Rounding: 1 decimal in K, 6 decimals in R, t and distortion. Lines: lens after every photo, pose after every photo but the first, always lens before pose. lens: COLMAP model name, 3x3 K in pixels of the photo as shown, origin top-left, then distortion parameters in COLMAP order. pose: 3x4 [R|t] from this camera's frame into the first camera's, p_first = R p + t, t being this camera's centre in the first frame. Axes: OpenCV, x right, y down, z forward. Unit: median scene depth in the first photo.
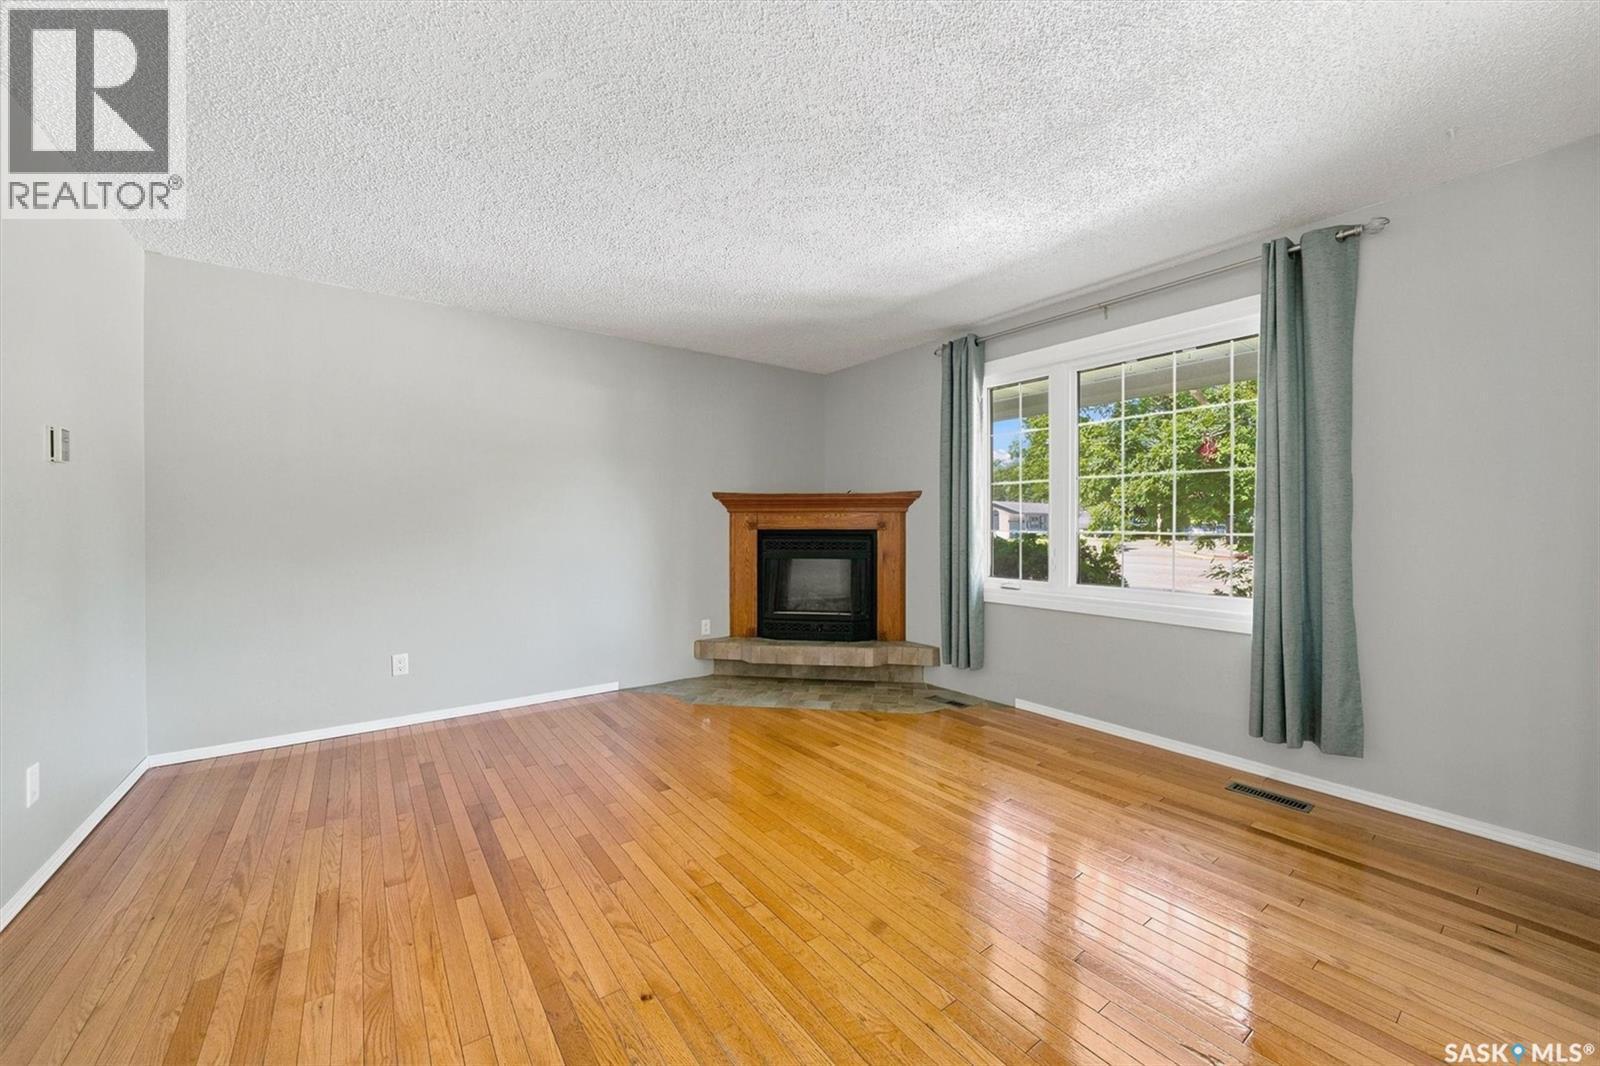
lens RADIAL K [[610.2, 0, 794.8], [0, 610.2, 537.8], [0, 0, 1]] dist [0.000915, 0.000078]
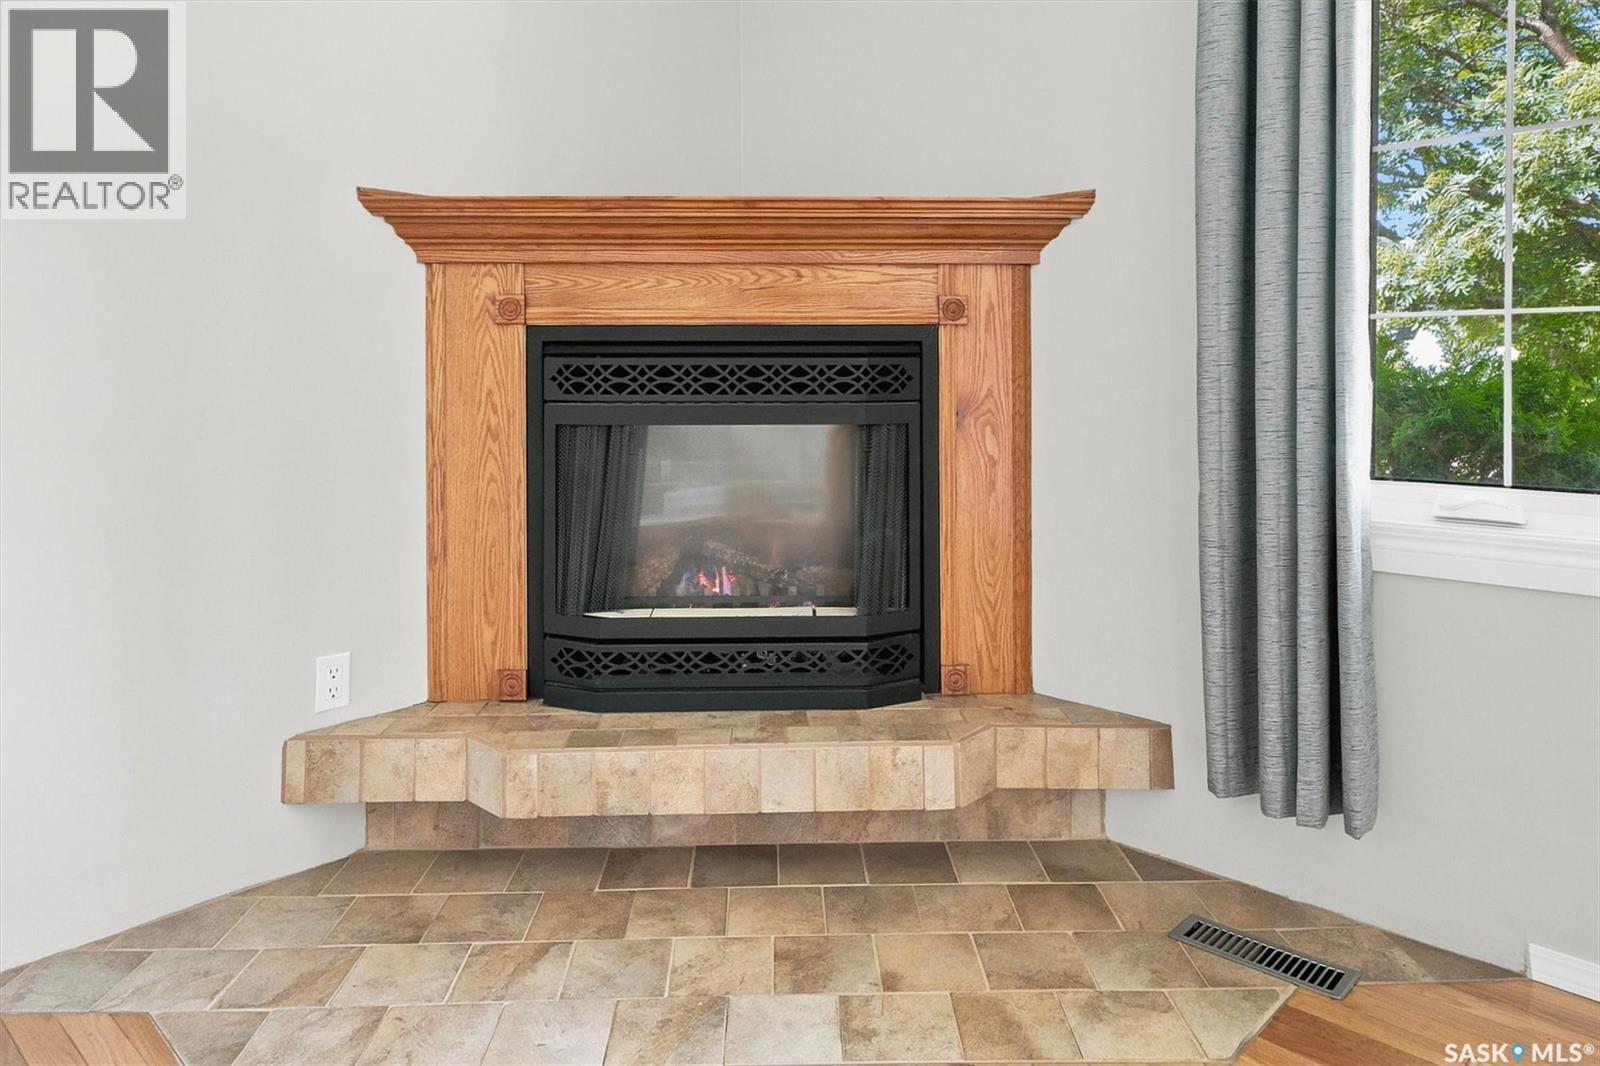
lens RADIAL K [[1092.1, 0, 794.9], [0, 1092.1, 371.3], [0, 0, 1]] dist [0.021574, -0.000110]
pose [[0.984308, -0.004082, 0.176412, -0.029691], [0.007194, 0.999830, -0.017002, 0.018751], [-0.176312, 0.018004, 0.984170, 0.499537]]
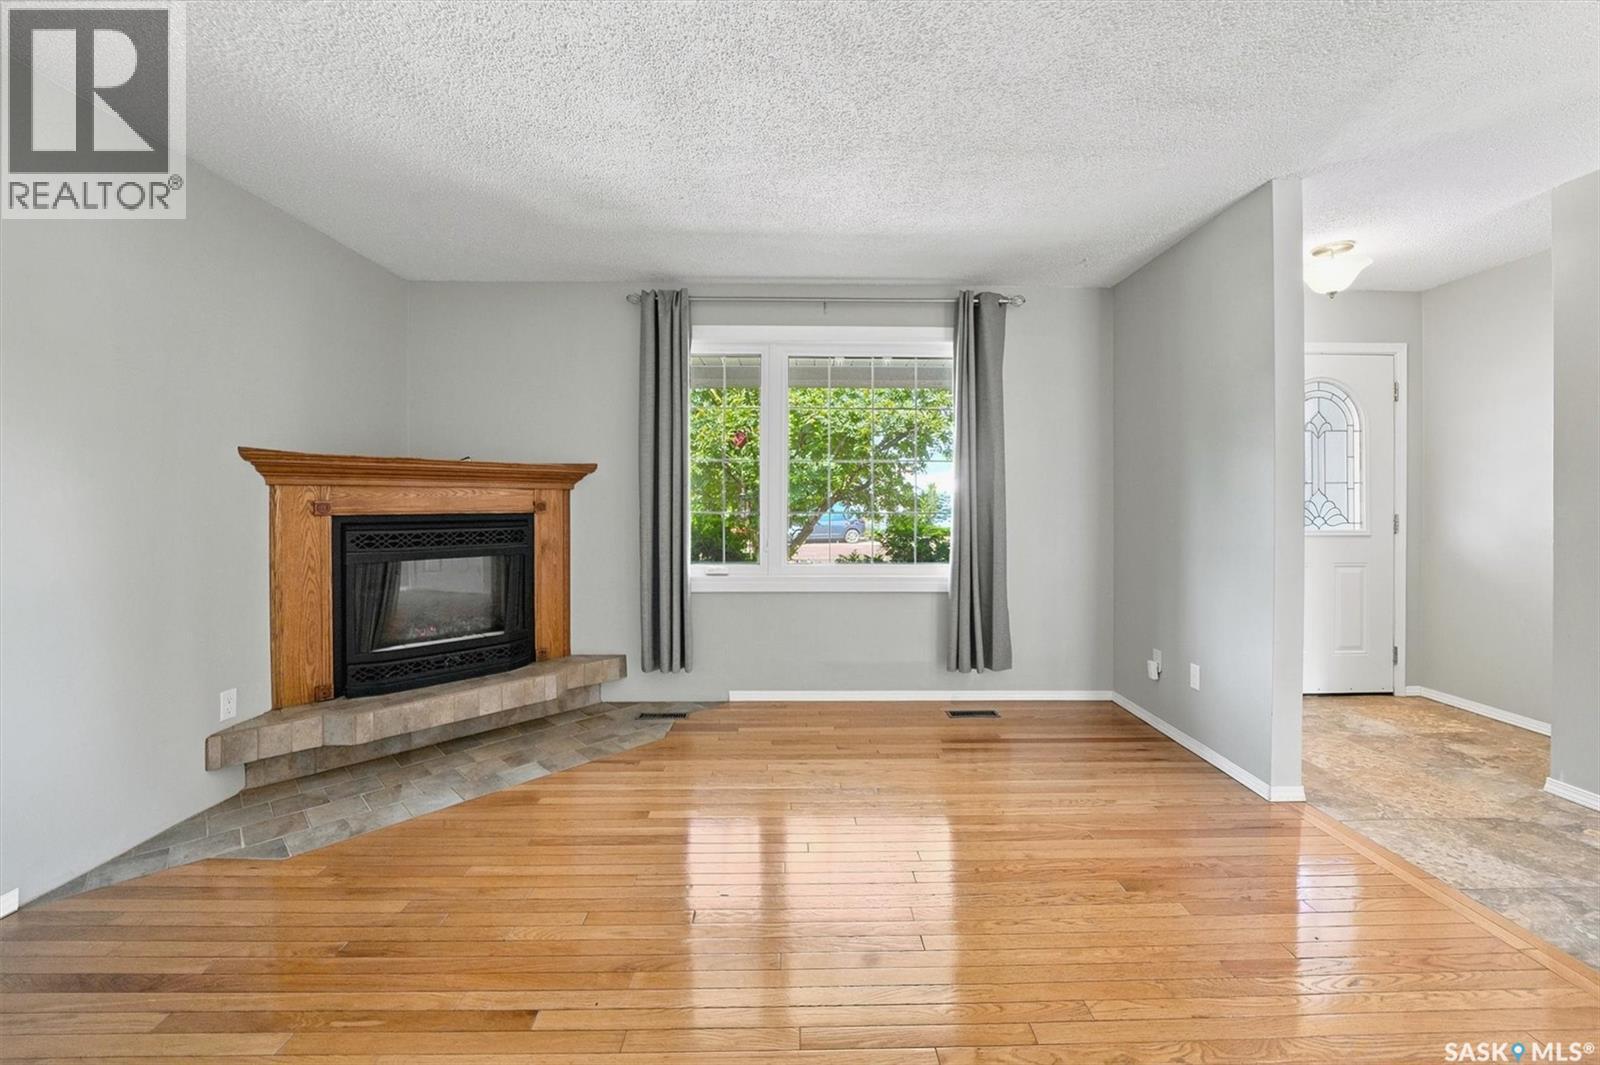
lens RADIAL K [[628.8, 0, 806.1], [0, 628.8, 511.1], [0, 0, 1]] dist [-0.007810, 0.000181]
pose [[0.571965, -0.013099, 0.820174, -0.310333], [0.016019, 0.999860, 0.004798, -0.014230], [-0.820122, 0.010394, 0.572094, 0.300264]]
